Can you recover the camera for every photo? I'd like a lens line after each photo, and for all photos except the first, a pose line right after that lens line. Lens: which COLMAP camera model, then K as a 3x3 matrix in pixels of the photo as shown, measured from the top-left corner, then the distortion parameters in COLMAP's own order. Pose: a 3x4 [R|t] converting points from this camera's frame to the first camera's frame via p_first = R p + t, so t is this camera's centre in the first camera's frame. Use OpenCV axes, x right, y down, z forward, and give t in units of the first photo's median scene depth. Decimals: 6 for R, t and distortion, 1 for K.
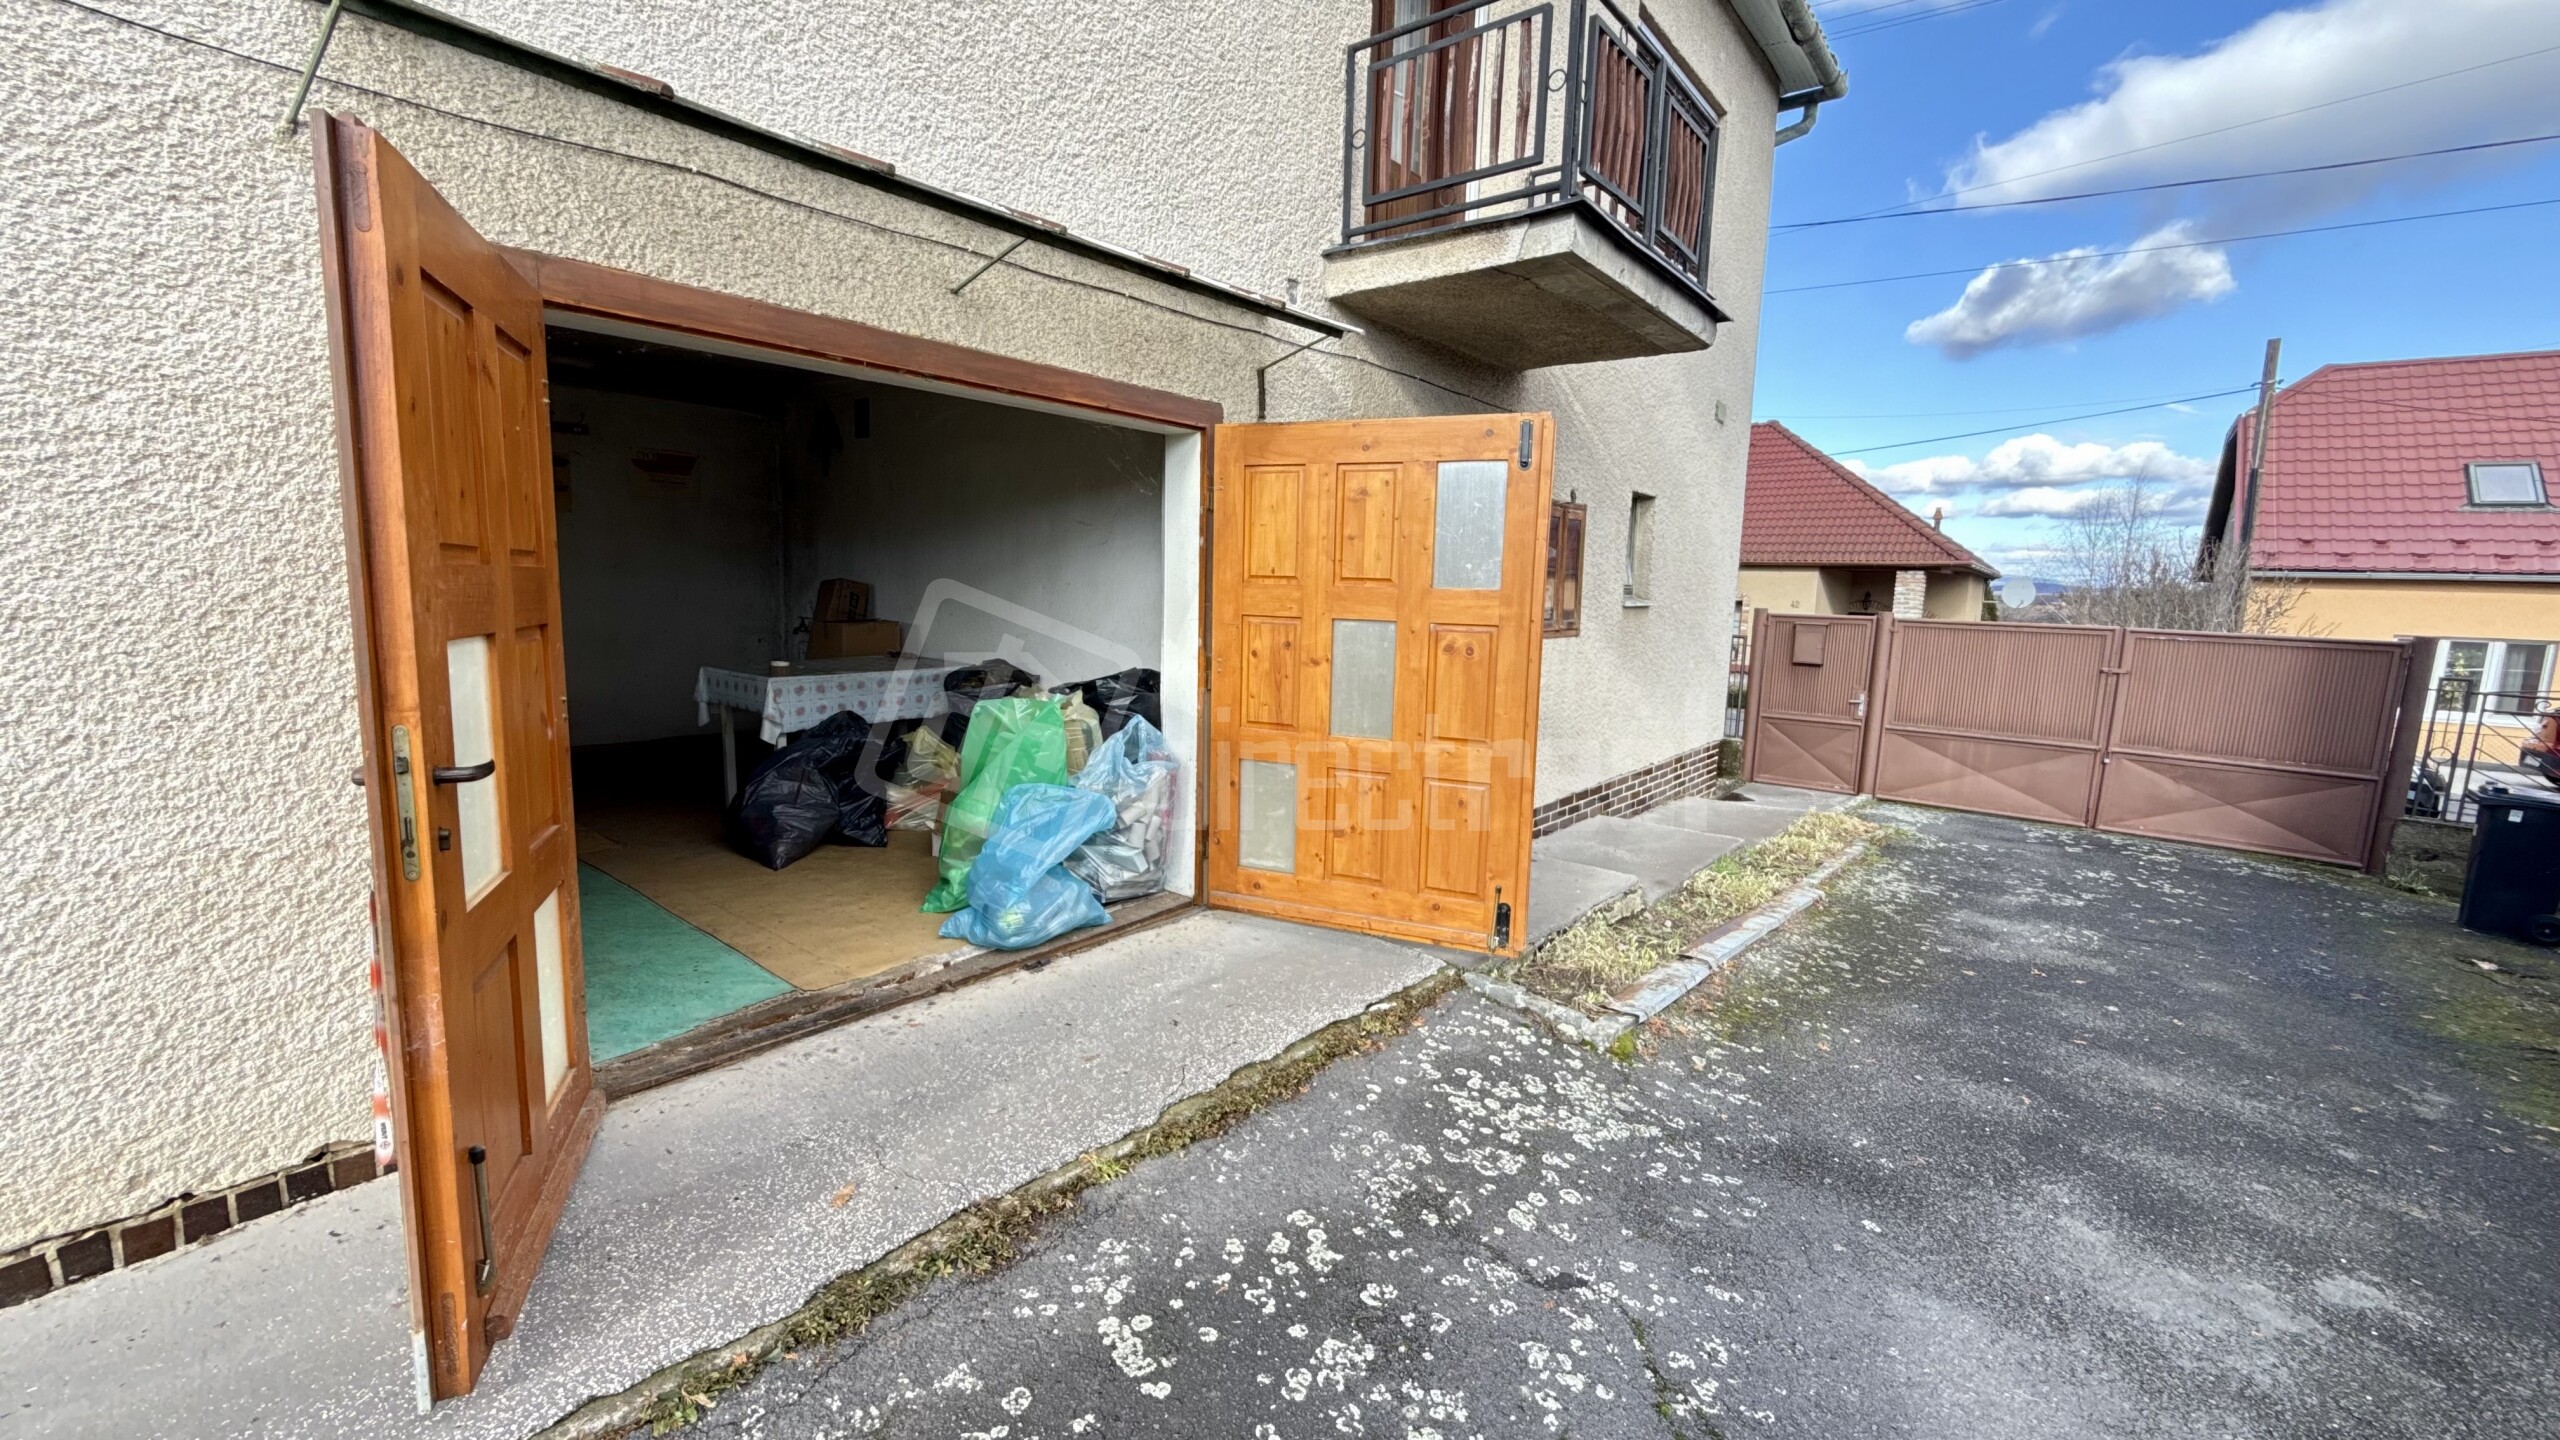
lens RADIAL K [[1021.7, 0, 1280.0], [0, 1021.7, 720.0], [0, 0, 1]] dist [-0.000257, 0.000074]
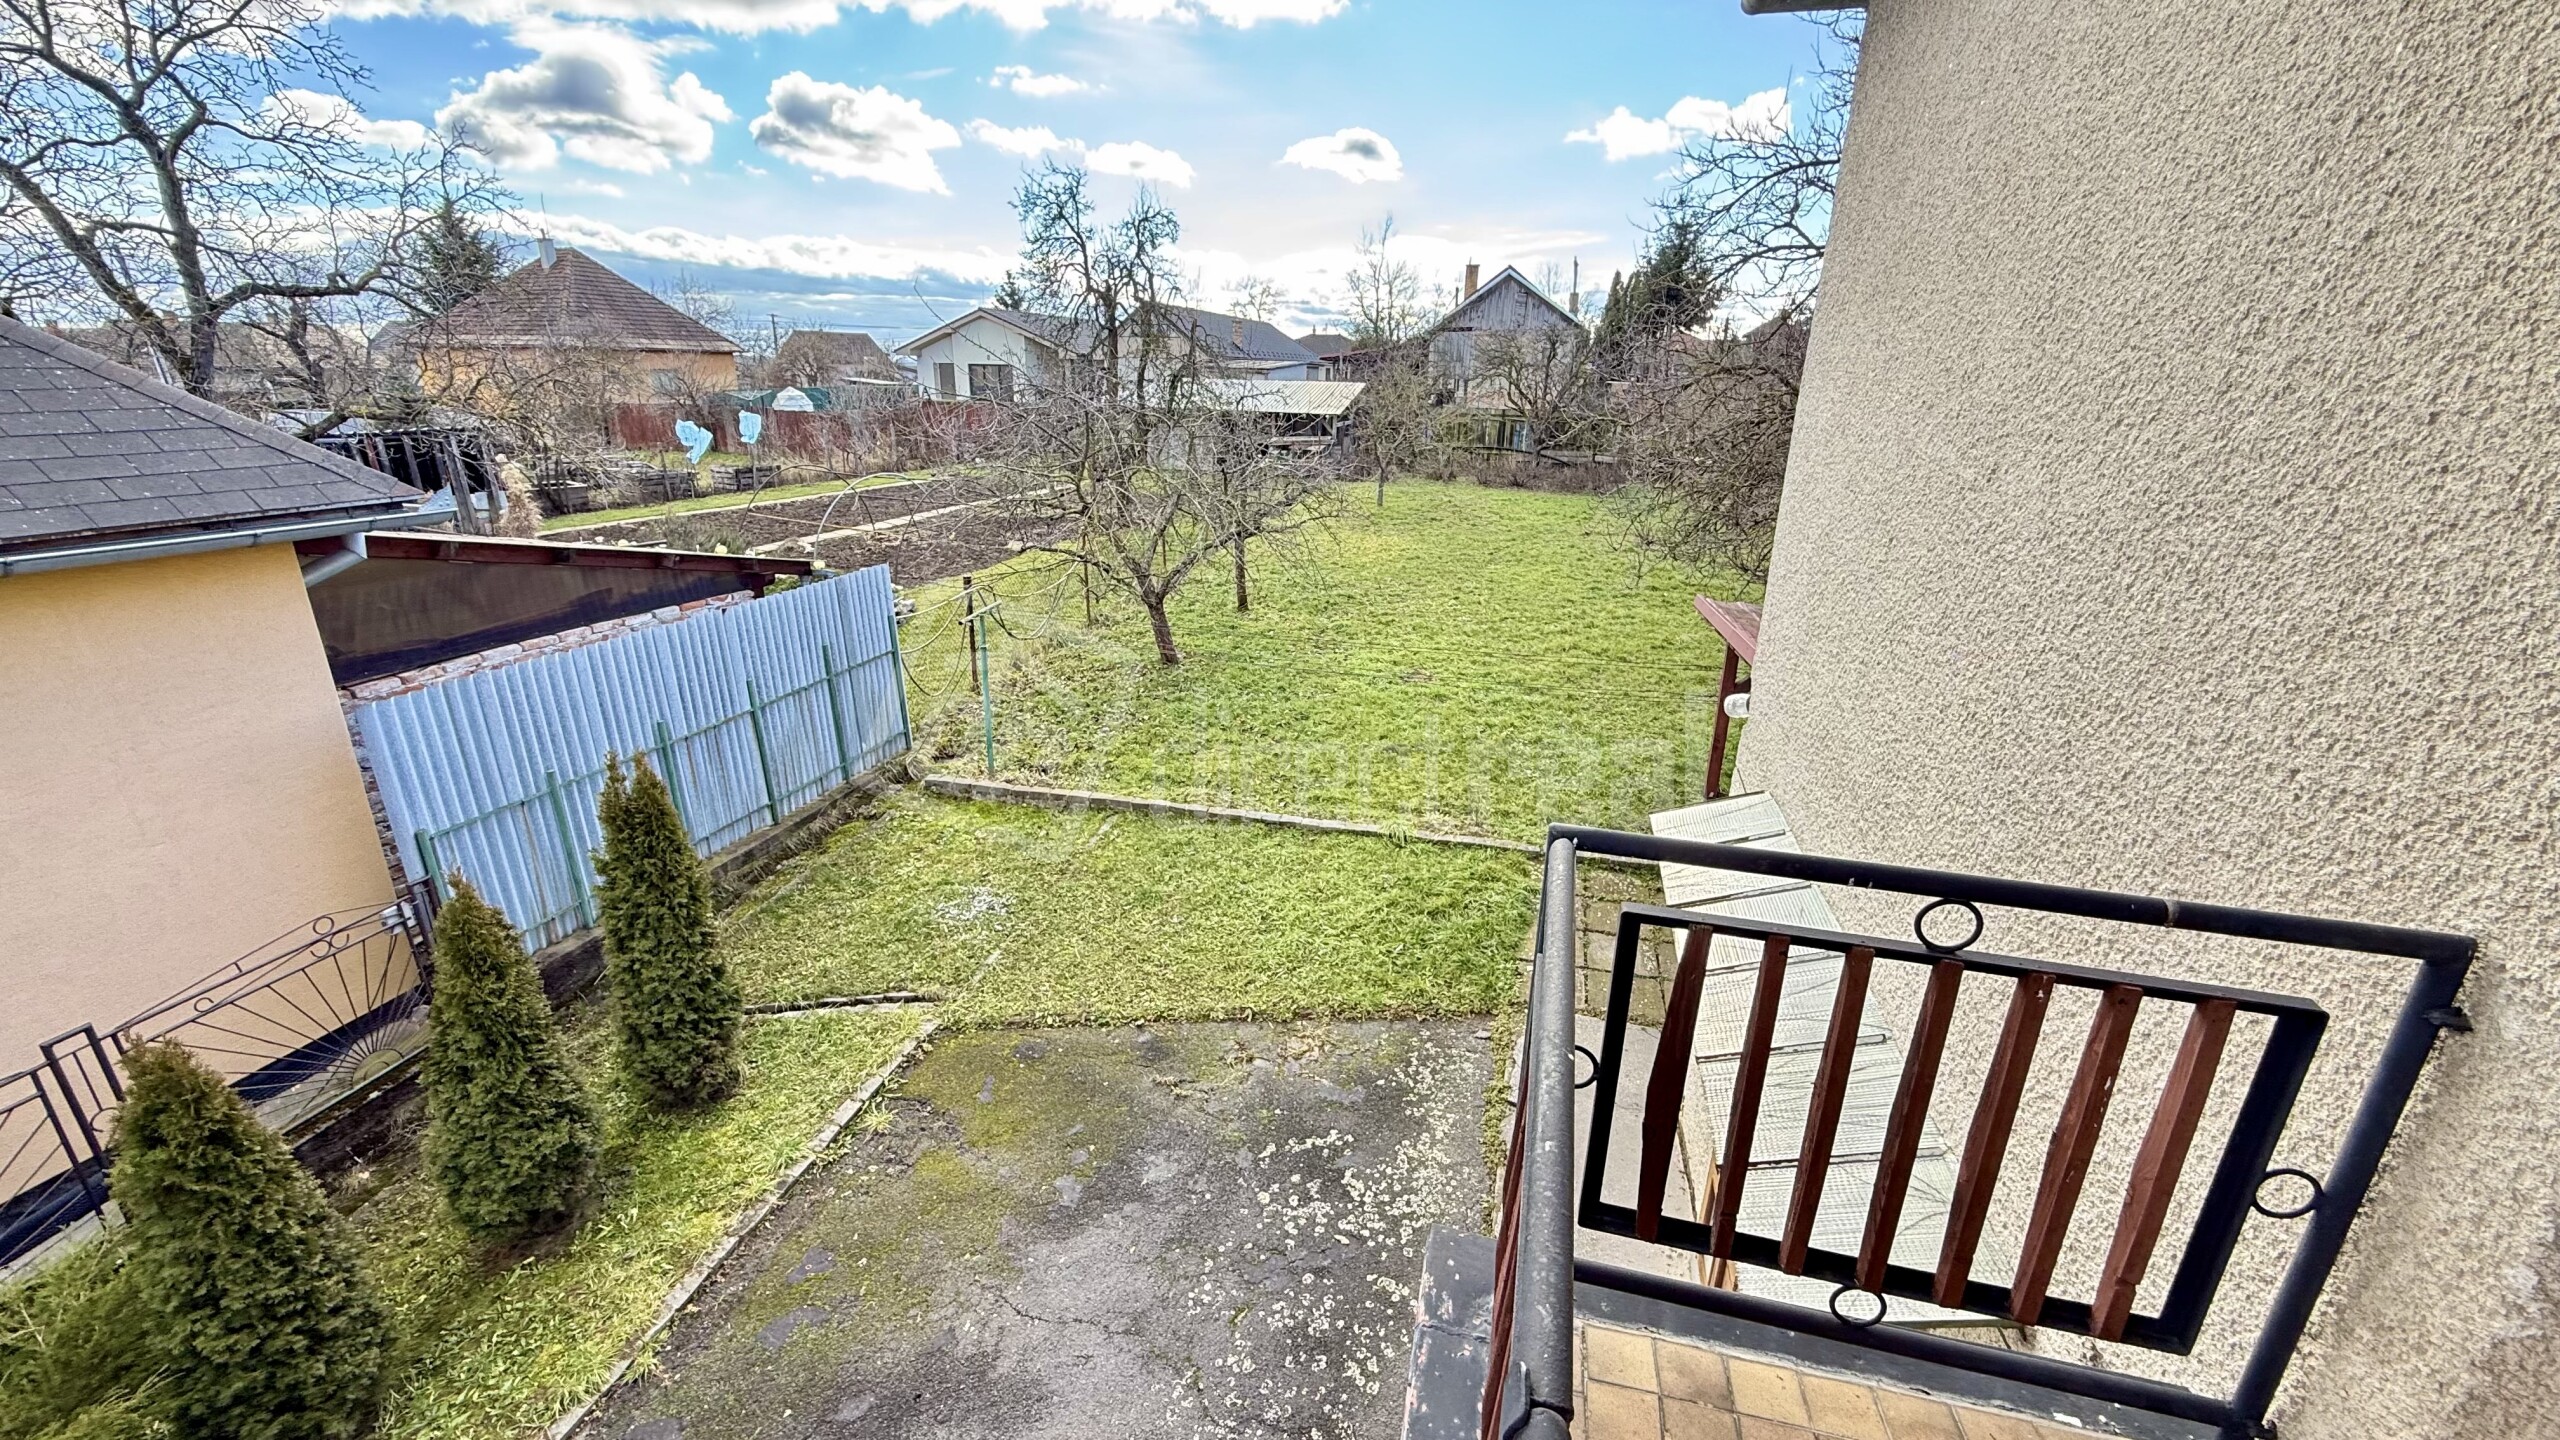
lens RADIAL K [[1013.8, 0, 1278.5], [0, 1013.8, 717.8], [0, 0, 1]] dist [-0.000097, -0.000242]
pose [[-0.915915, 0.083748, -0.392538, 0.515166], [-0.099948, 0.899593, 0.425138, -0.898327], [0.388729, 0.428624, -0.815581, 1.211049]]
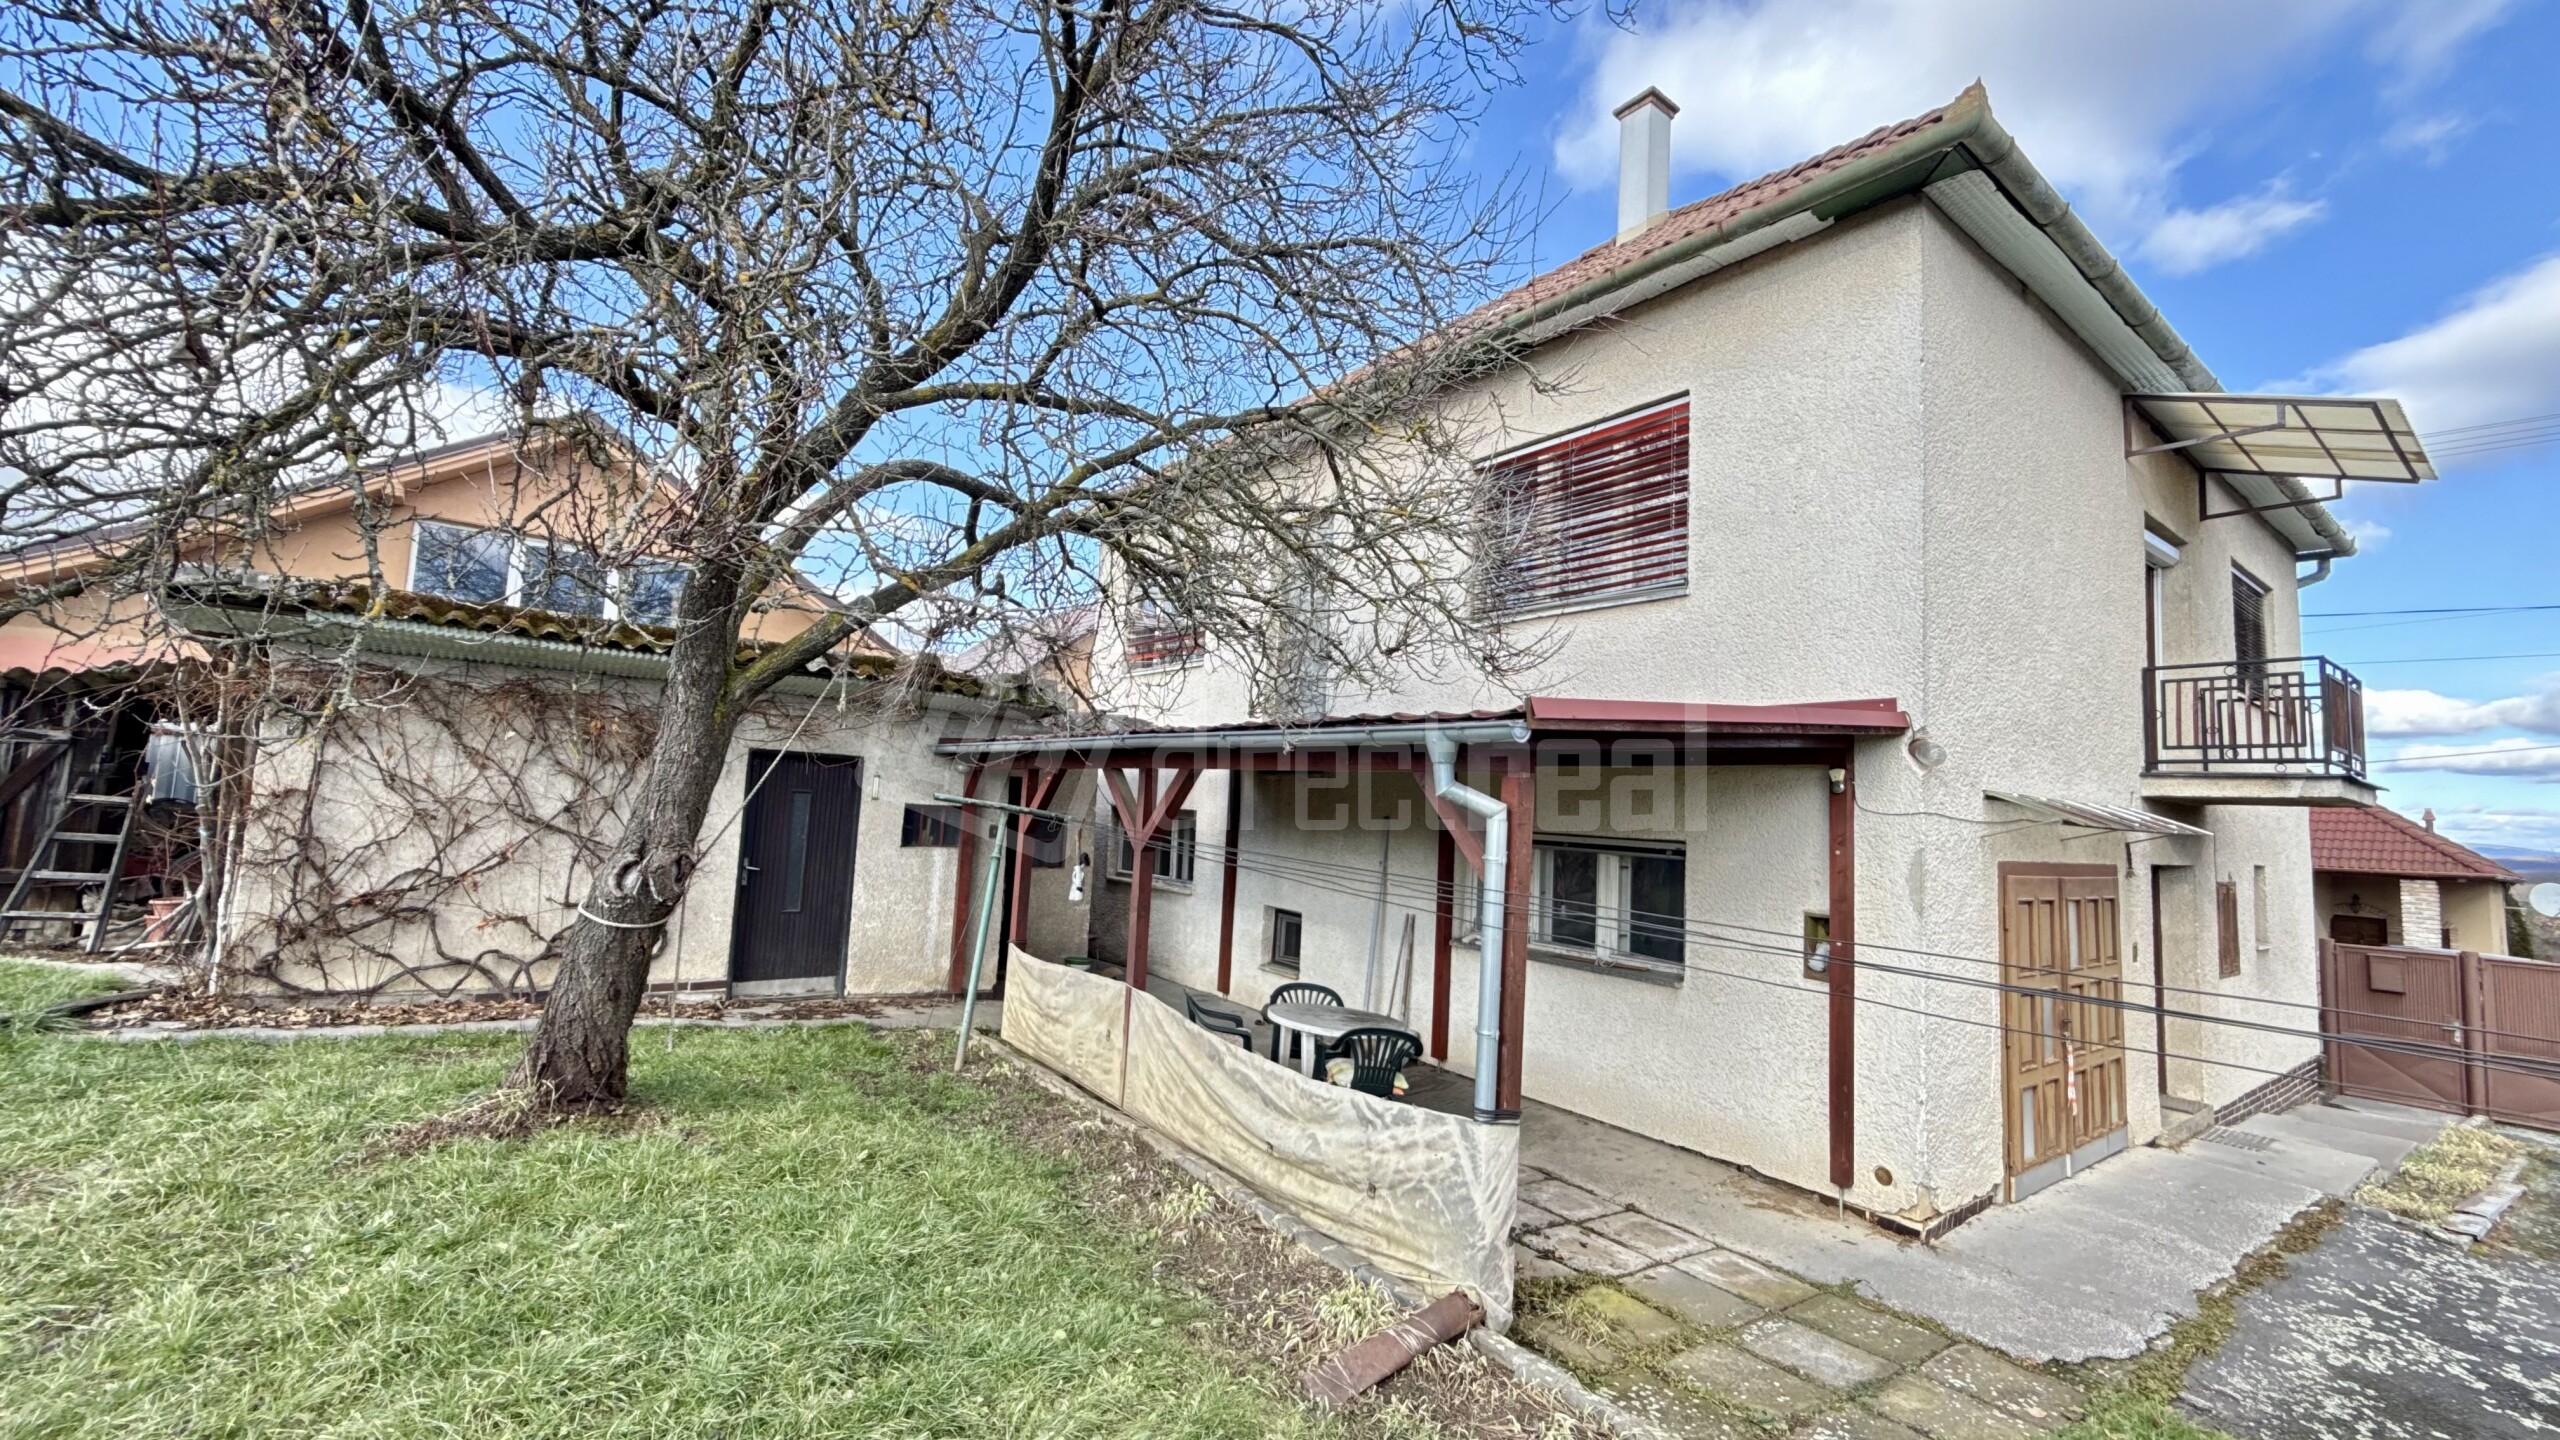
lens RADIAL K [[1034.0, 0, 1274.7], [0, 1034.0, 710.0], [0, 0, 1]] dist [0.000183, 0.000058]
pose [[0.970256, 0.000595, -0.242081, -1.172842], [-0.058496, 0.970940, -0.232066, -0.052947], [0.234908, 0.239324, 0.942095, -1.322244]]
